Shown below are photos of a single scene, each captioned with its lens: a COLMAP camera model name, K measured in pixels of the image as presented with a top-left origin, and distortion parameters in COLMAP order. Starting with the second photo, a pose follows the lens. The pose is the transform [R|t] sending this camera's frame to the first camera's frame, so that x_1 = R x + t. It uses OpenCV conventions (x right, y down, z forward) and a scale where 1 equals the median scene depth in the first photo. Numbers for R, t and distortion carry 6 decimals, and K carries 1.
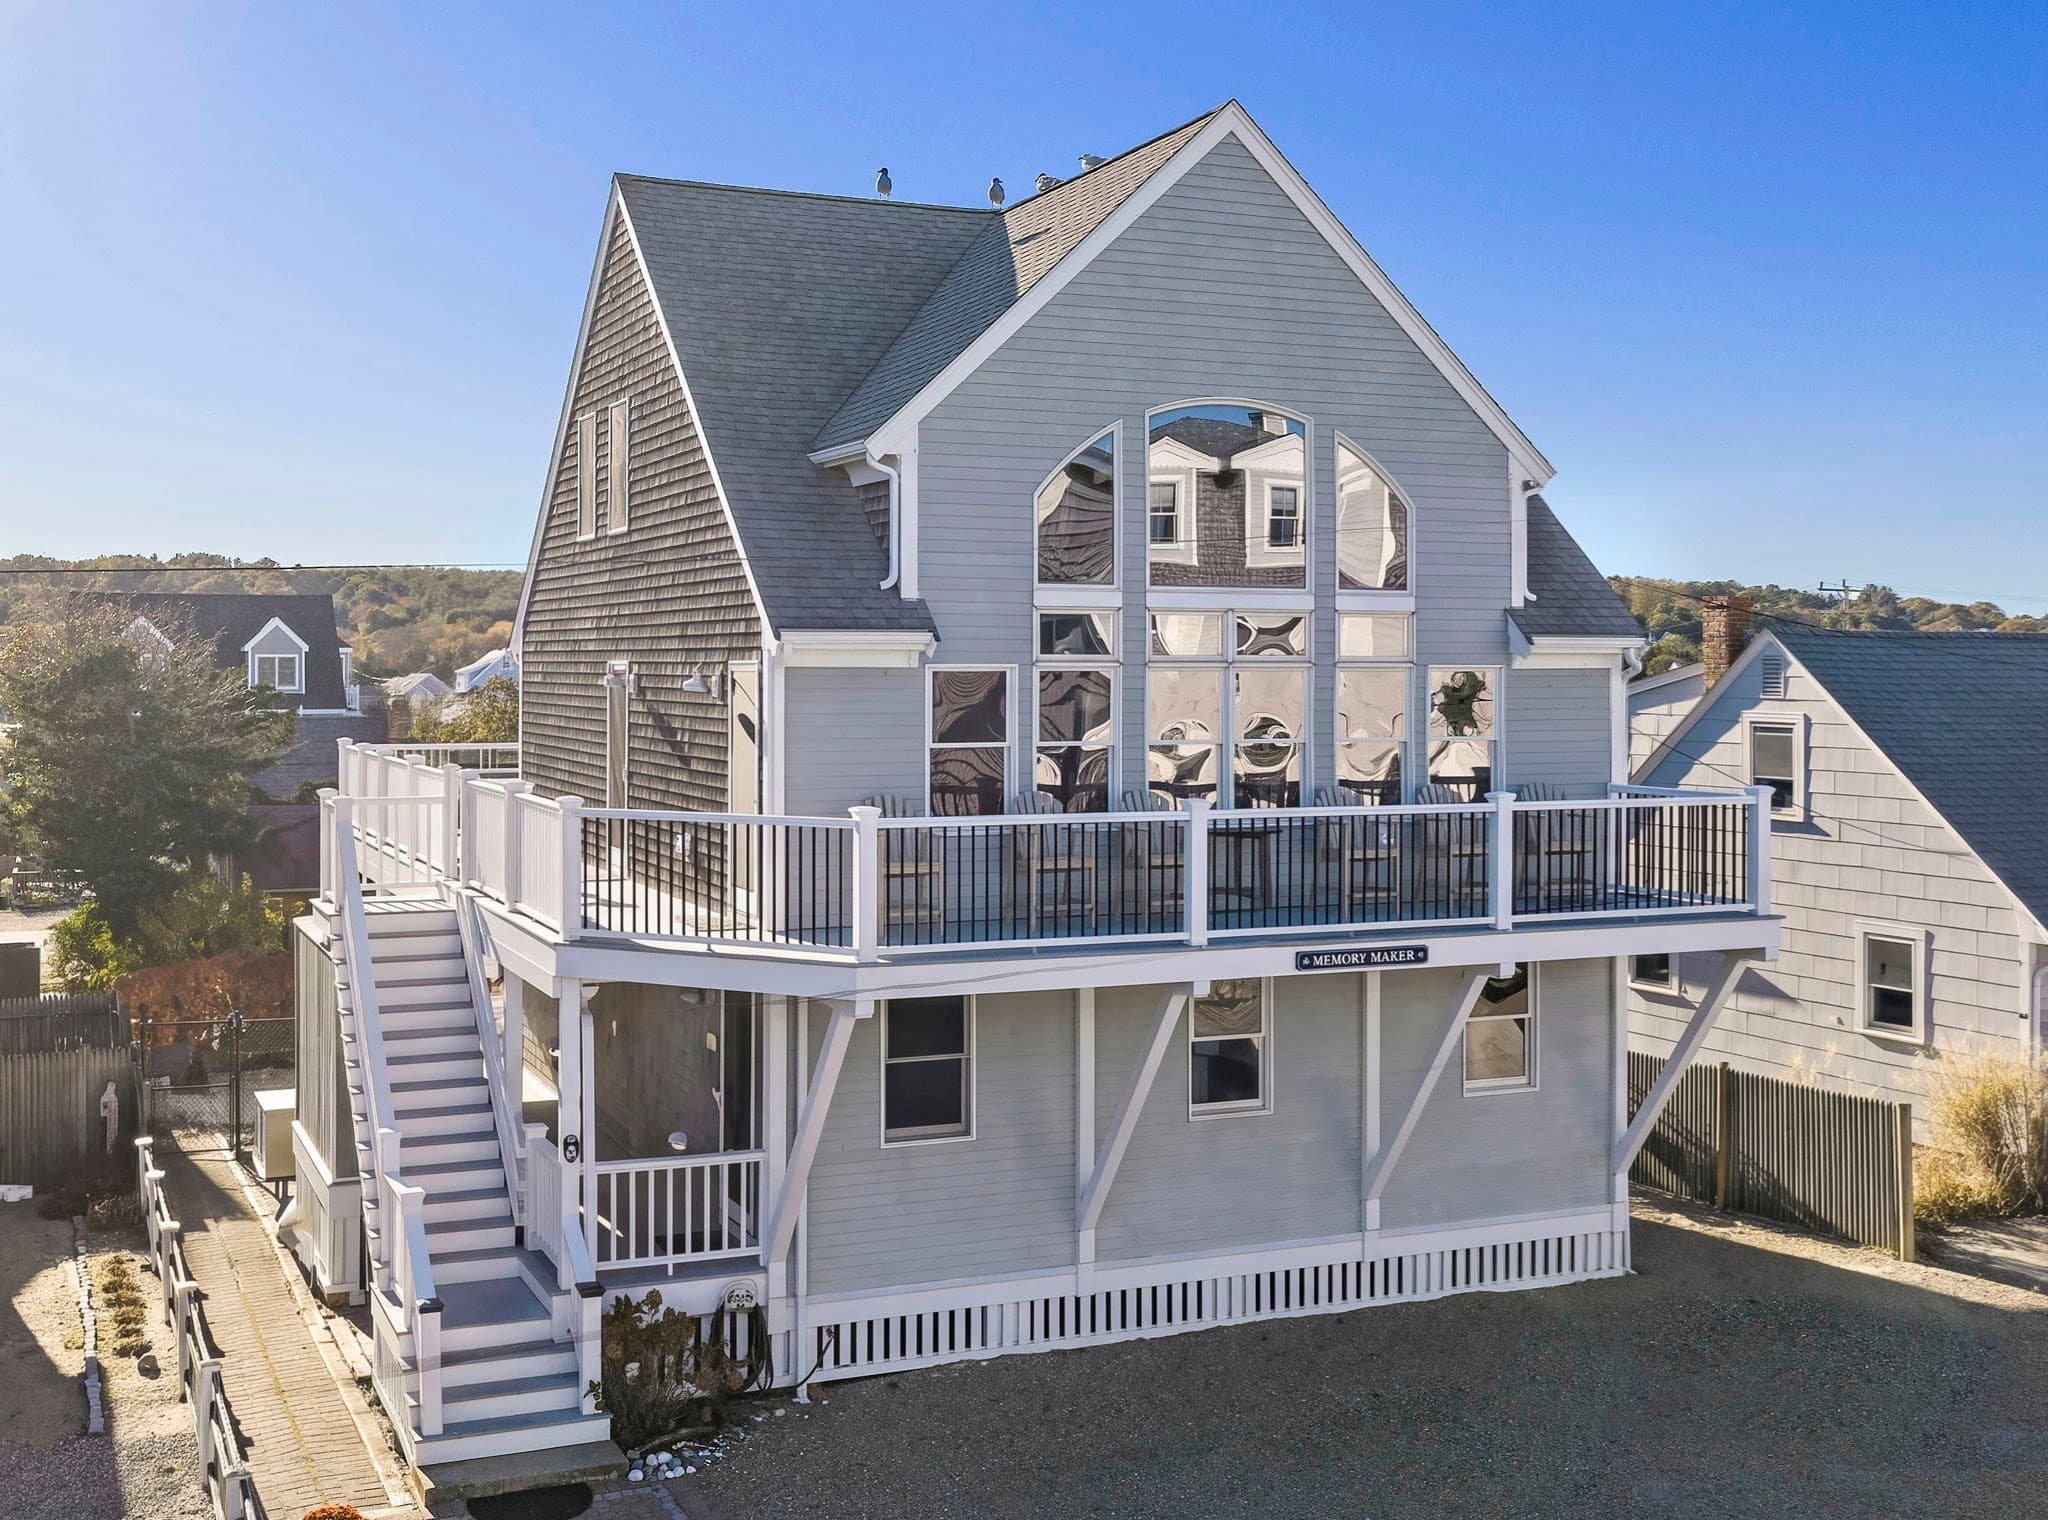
lens RADIAL K [[2155.9, 0, 1024.0], [0, 2155.9, 760.0], [0, 0, 1]] dist [-0.010625, -0.006529]
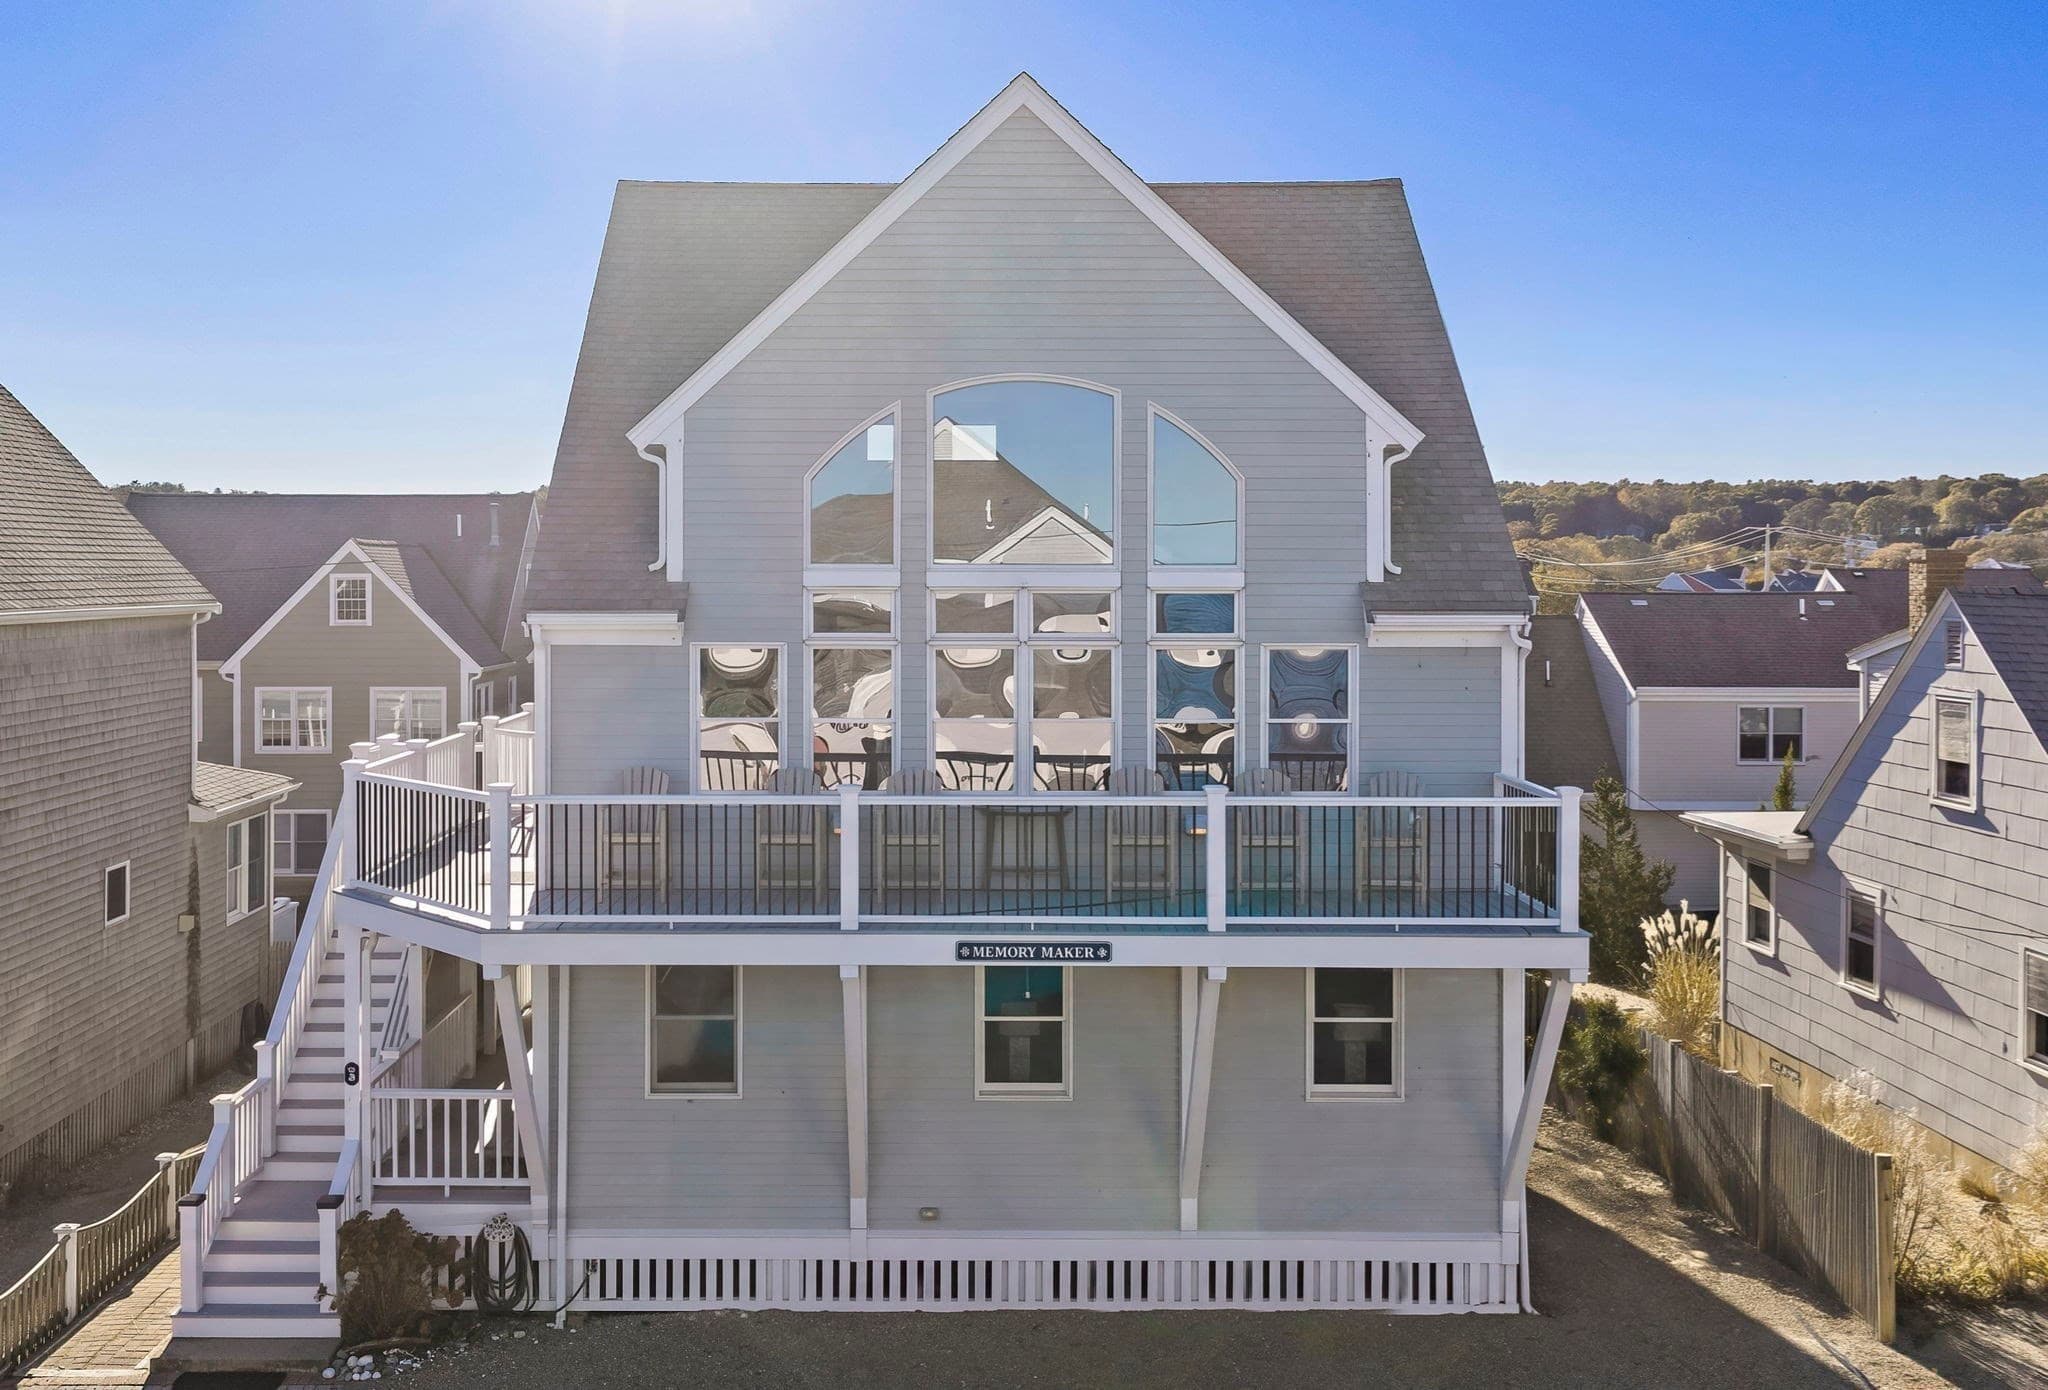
lens RADIAL K [[2135.0, 0, 1026.7], [0, 2135.0, 660.5], [0, 0, 1]] dist [-0.002210, 0.010825]
pose [[0.922630, 0.017432, -0.385291, 0.507283], [-0.018291, 0.999832, 0.001438, -0.040093], [0.385251, 0.005721, 0.922794, 0.101811]]
